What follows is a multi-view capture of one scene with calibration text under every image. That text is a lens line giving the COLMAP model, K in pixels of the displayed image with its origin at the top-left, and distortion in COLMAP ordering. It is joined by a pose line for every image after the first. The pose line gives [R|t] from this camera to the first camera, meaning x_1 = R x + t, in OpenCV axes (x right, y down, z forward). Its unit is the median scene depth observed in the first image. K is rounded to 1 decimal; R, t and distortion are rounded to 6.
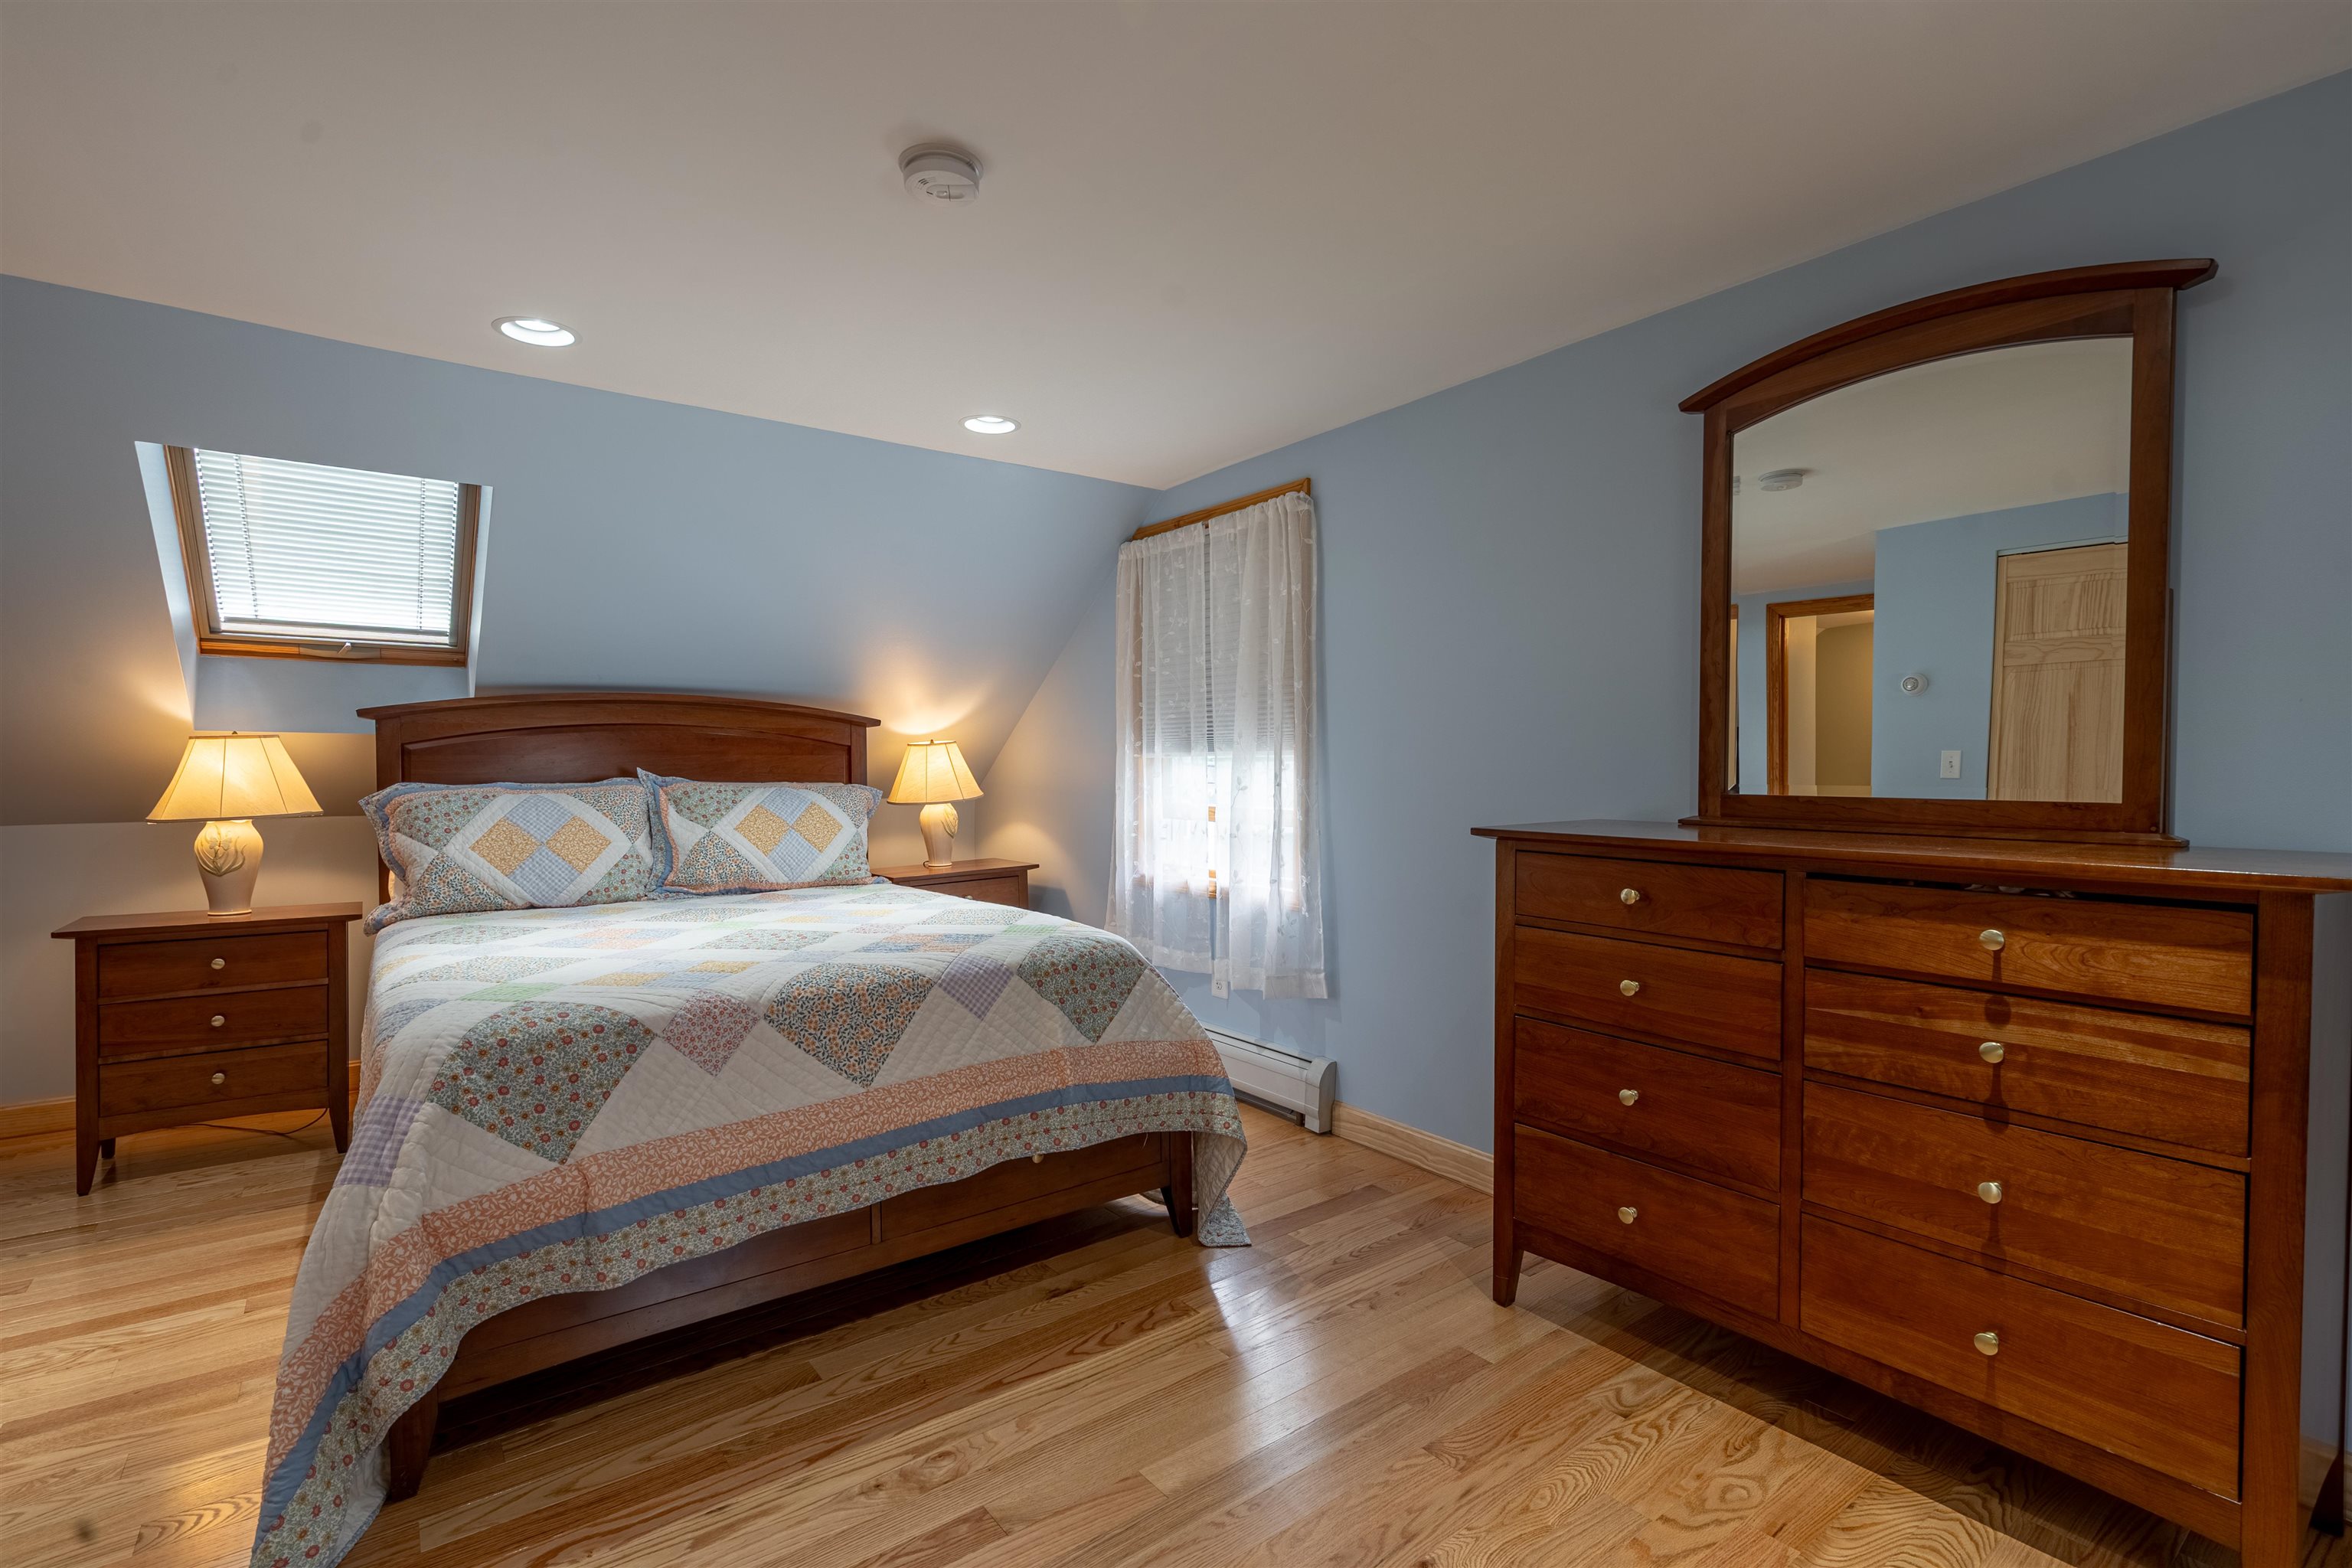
lens RADIAL K [[1054.0, 0, 1165.4], [0, 1054.0, 787.8], [0, 0, 1]] dist [-0.003043, 0.000321]
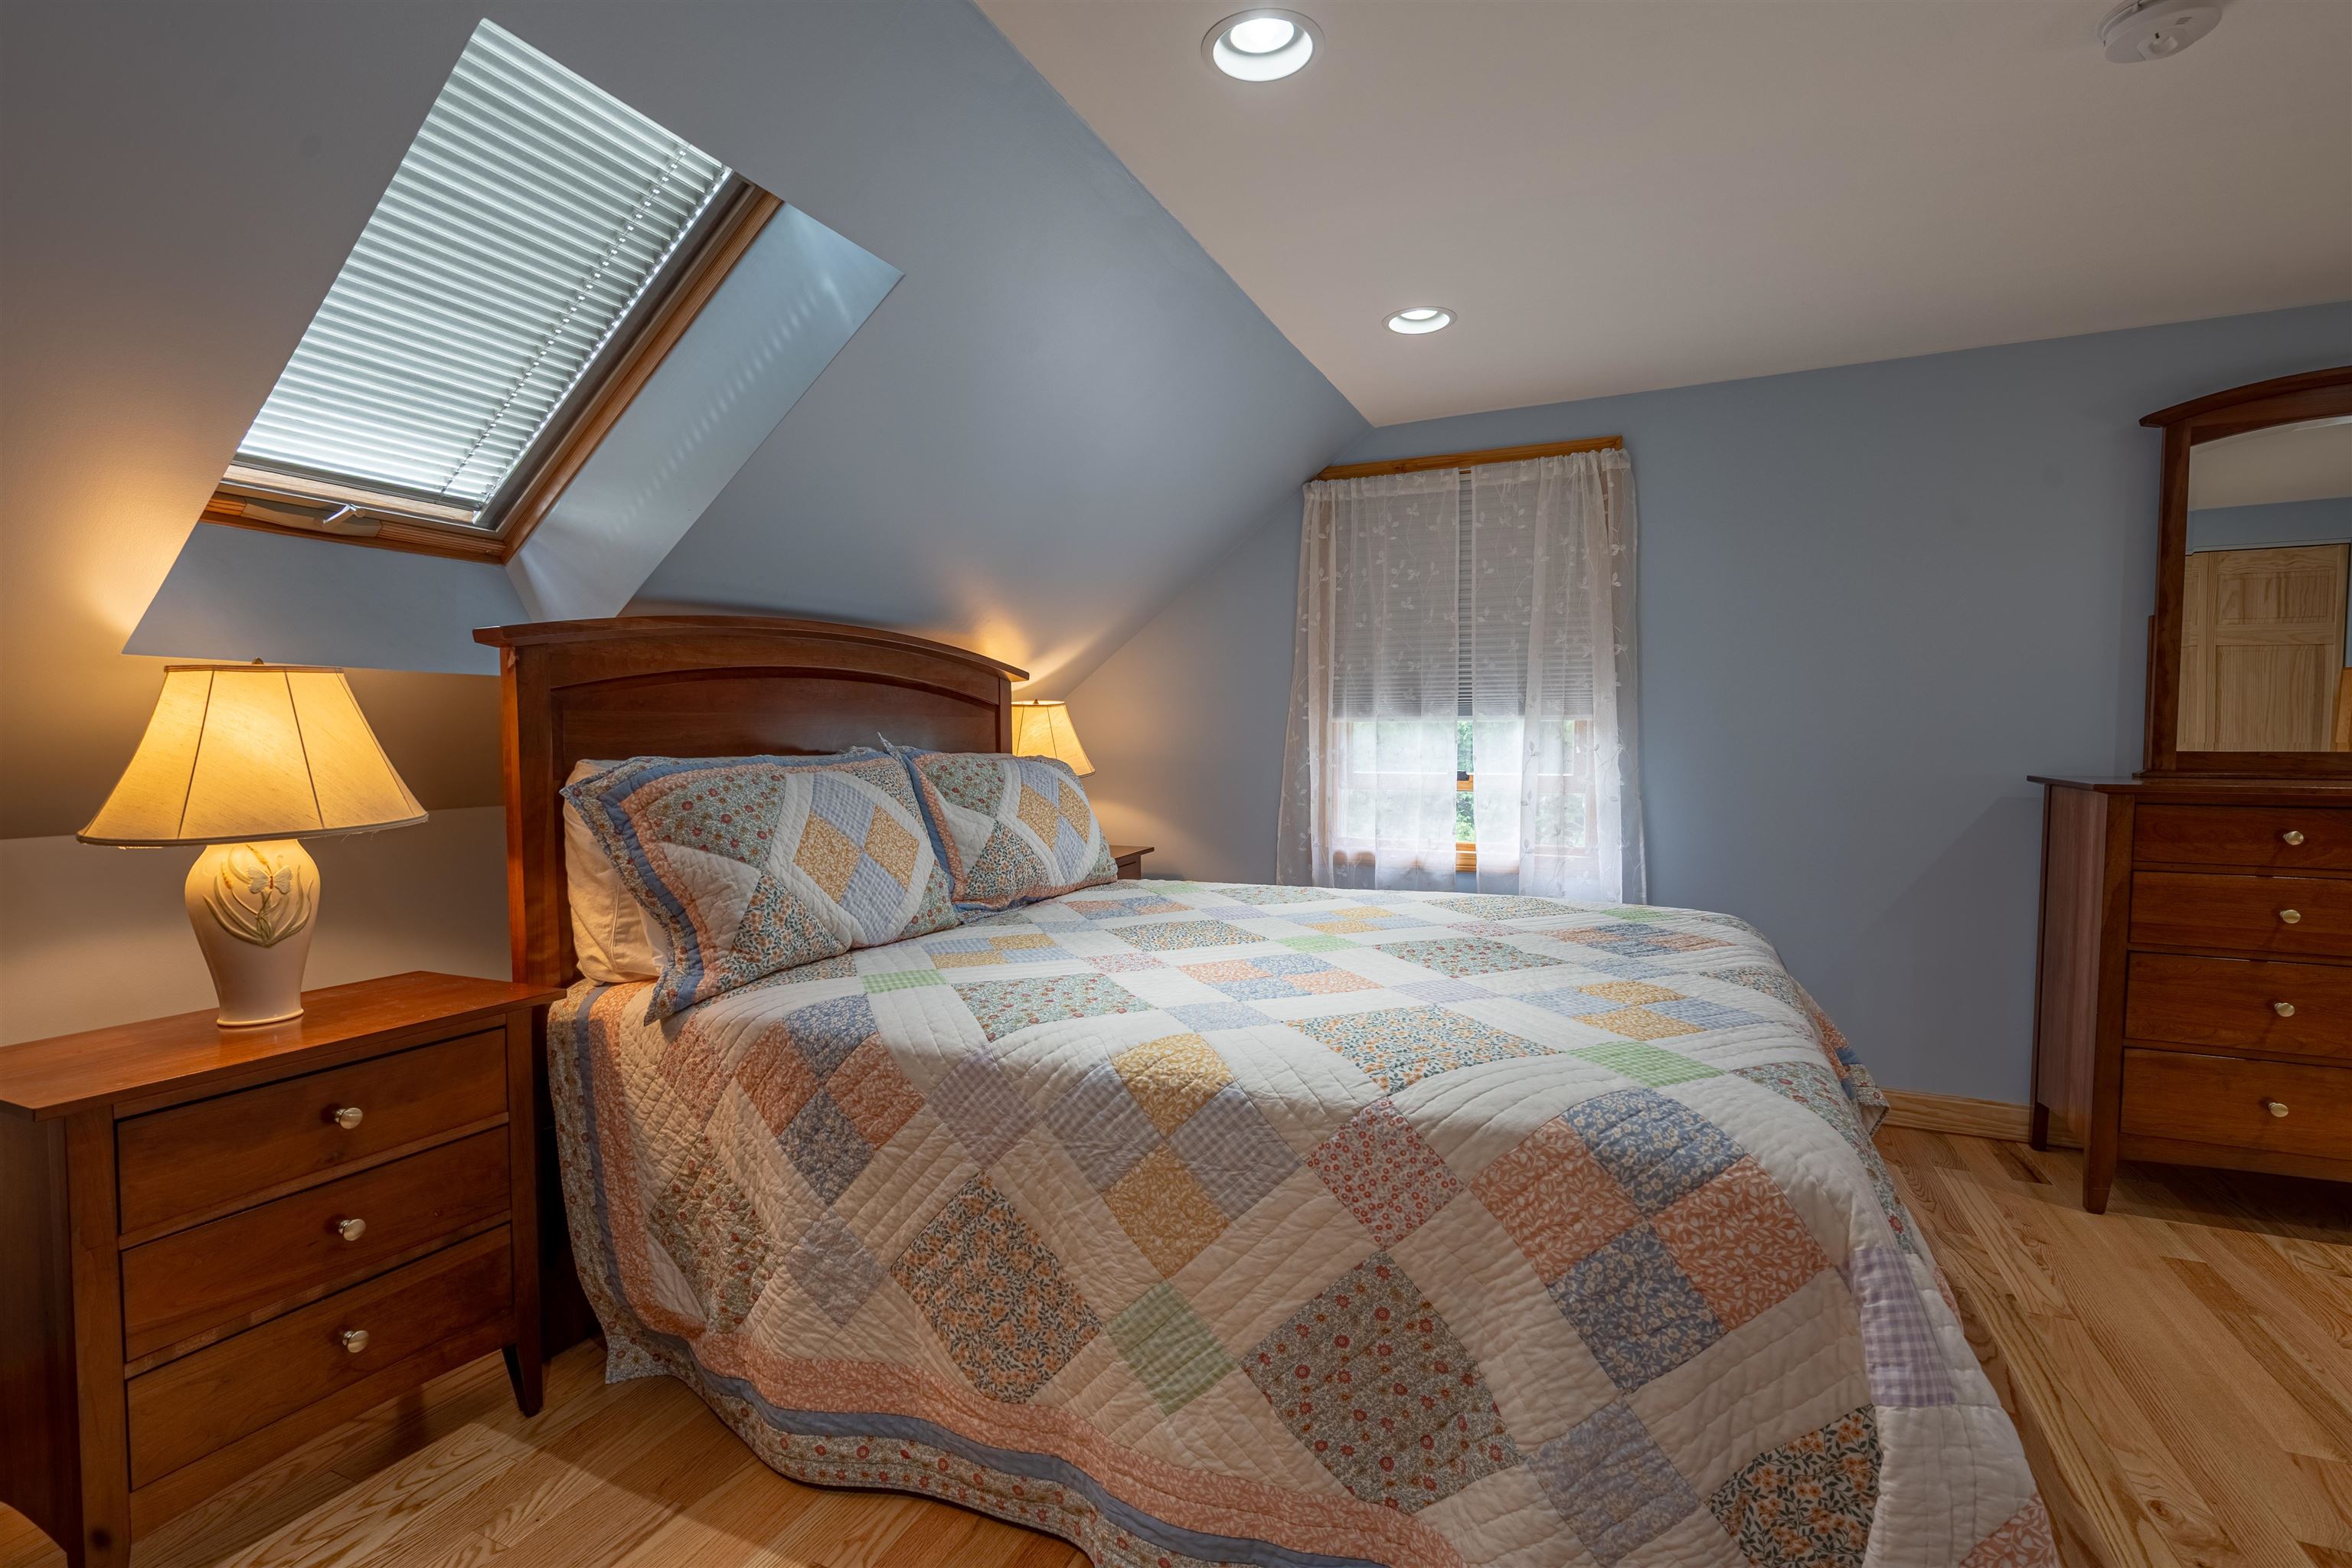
lens RADIAL K [[1054.0, 0, 1165.4], [0, 1054.0, 787.8], [0, 0, 1]] dist [-0.003043, 0.000321]
pose [[0.880658, -0.024585, 0.473114, -0.731386], [0.012136, 0.999496, 0.029347, -0.001431], [-0.473597, -0.020103, 0.880512, 0.343672]]
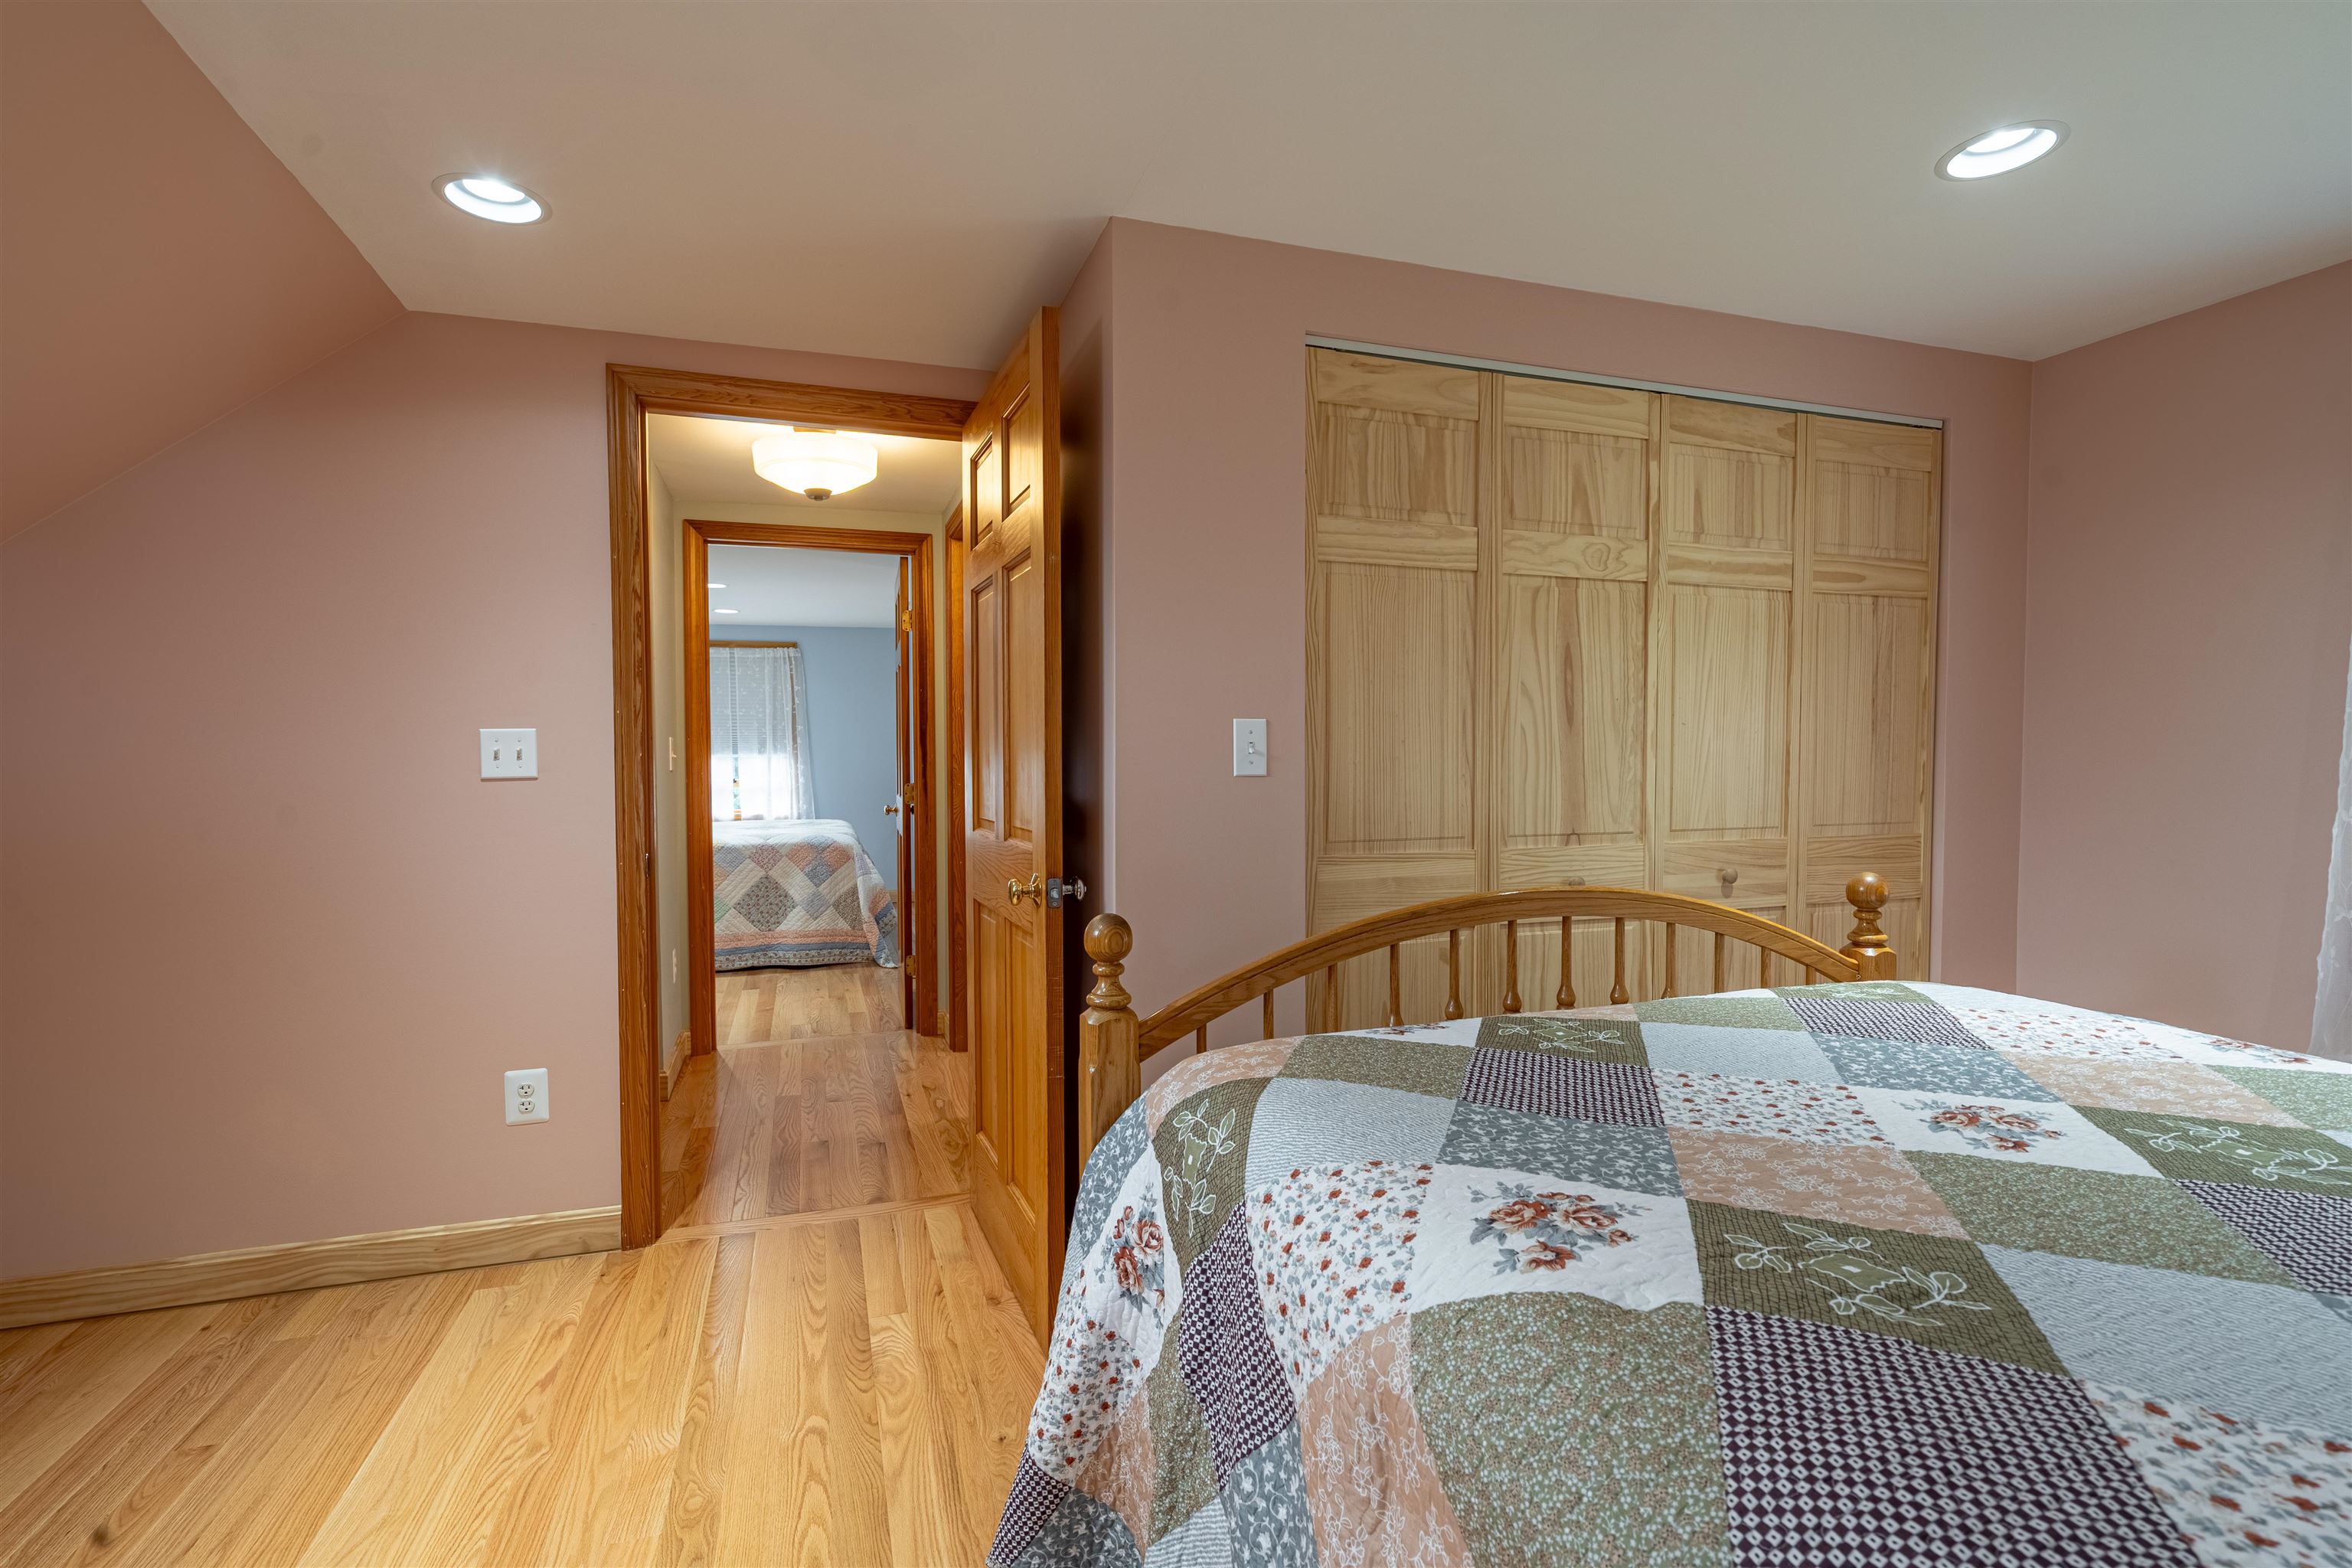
lens RADIAL K [[1054.0, 0, 1165.4], [0, 1054.0, 787.8], [0, 0, 1]] dist [-0.003043, 0.000321]
pose [[0.305928, -0.029533, 0.951596, -2.008306], [0.025658, 0.999411, 0.022768, 0.009364], [-0.951709, 0.017451, 0.306506, -0.579865]]
